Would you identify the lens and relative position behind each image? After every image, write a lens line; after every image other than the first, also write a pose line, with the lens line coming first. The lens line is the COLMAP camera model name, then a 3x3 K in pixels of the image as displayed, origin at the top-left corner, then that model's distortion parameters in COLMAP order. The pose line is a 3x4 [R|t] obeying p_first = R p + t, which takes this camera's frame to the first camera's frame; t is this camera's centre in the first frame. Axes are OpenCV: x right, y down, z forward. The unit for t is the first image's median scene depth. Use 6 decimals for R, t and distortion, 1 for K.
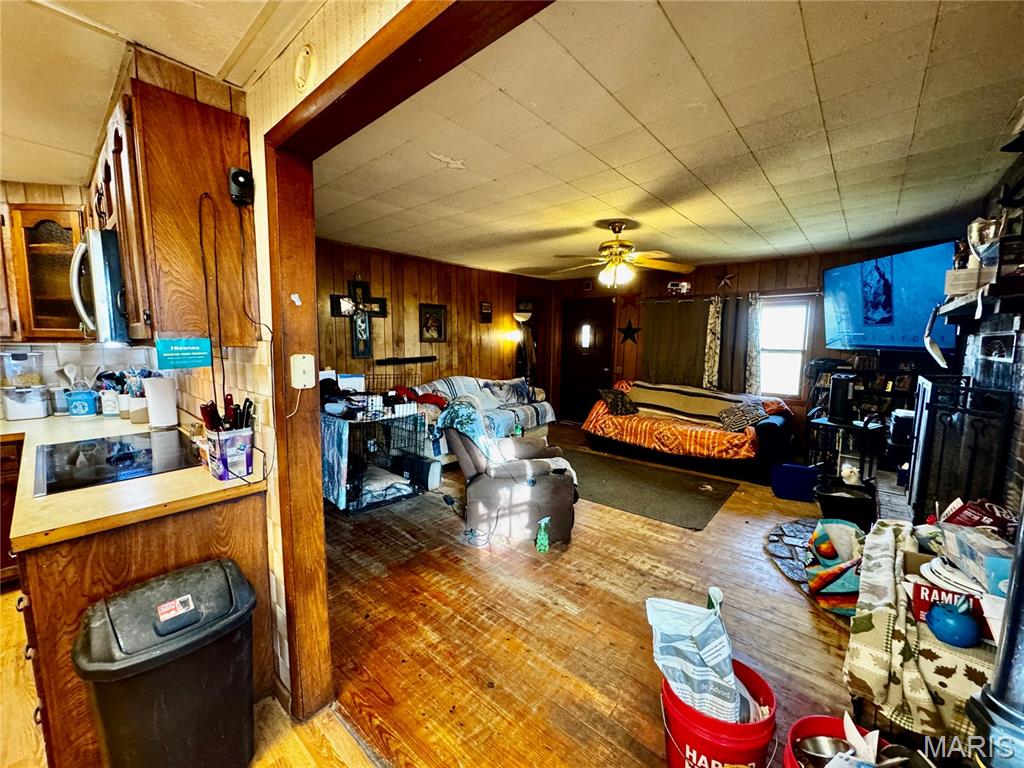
lens RADIAL K [[408.0, 0, 512.9], [0, 408.0, 383.7], [0, 0, 1]] dist [-0.004780, 0.000712]
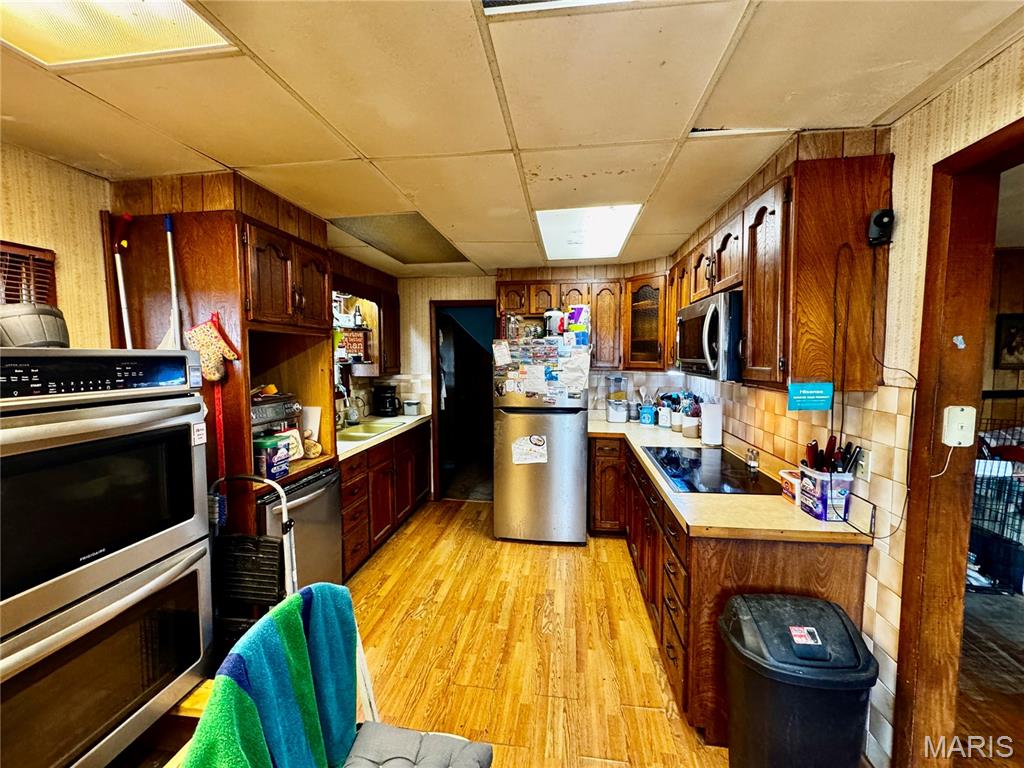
lens RADIAL K [[408.0, 0, 511.9], [0, 408.0, 383.8], [0, 0, 1]] dist [-0.004780, 0.000712]
pose [[0.540681, 0.046382, -0.839948, -0.307965], [-0.080440, 0.996754, 0.003261, -0.045216], [0.837373, 0.065802, 0.542657, -0.229813]]
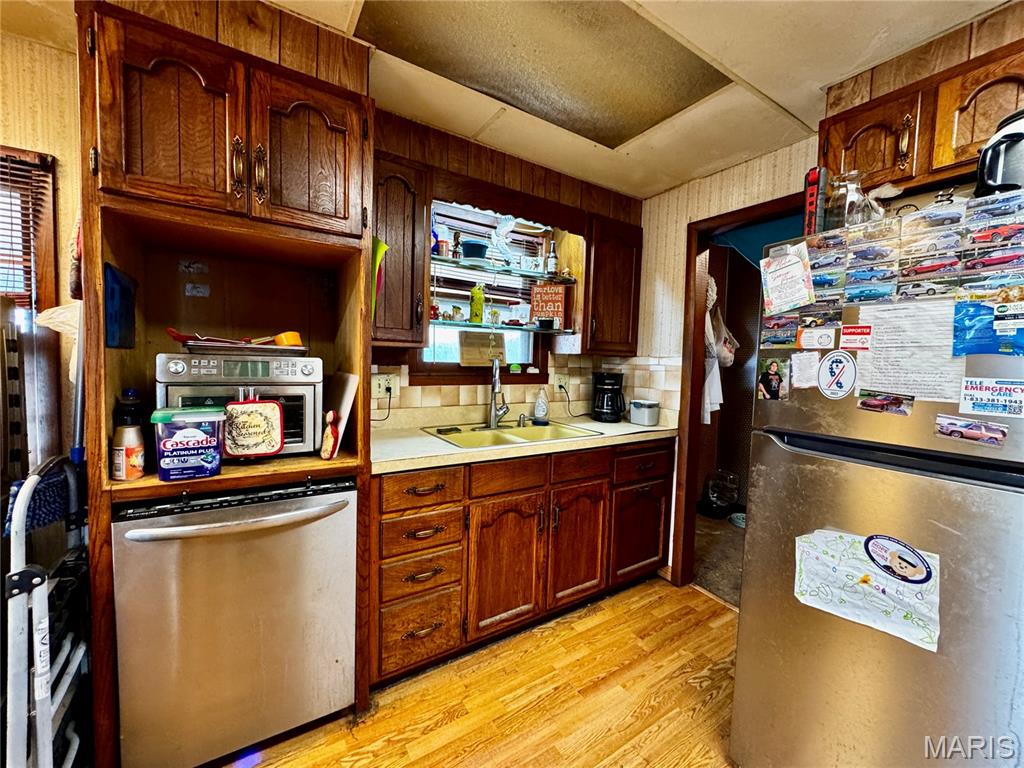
lens RADIAL K [[408.0, 0, 510.8], [0, 408.0, 382.7], [0, 0, 1]] dist [-0.004780, 0.000712]
pose [[-0.283294, 0.035105, -0.958390, -1.431280], [-0.132380, 0.988332, 0.075332, 0.019833], [0.949853, 0.148213, -0.275342, 0.782632]]
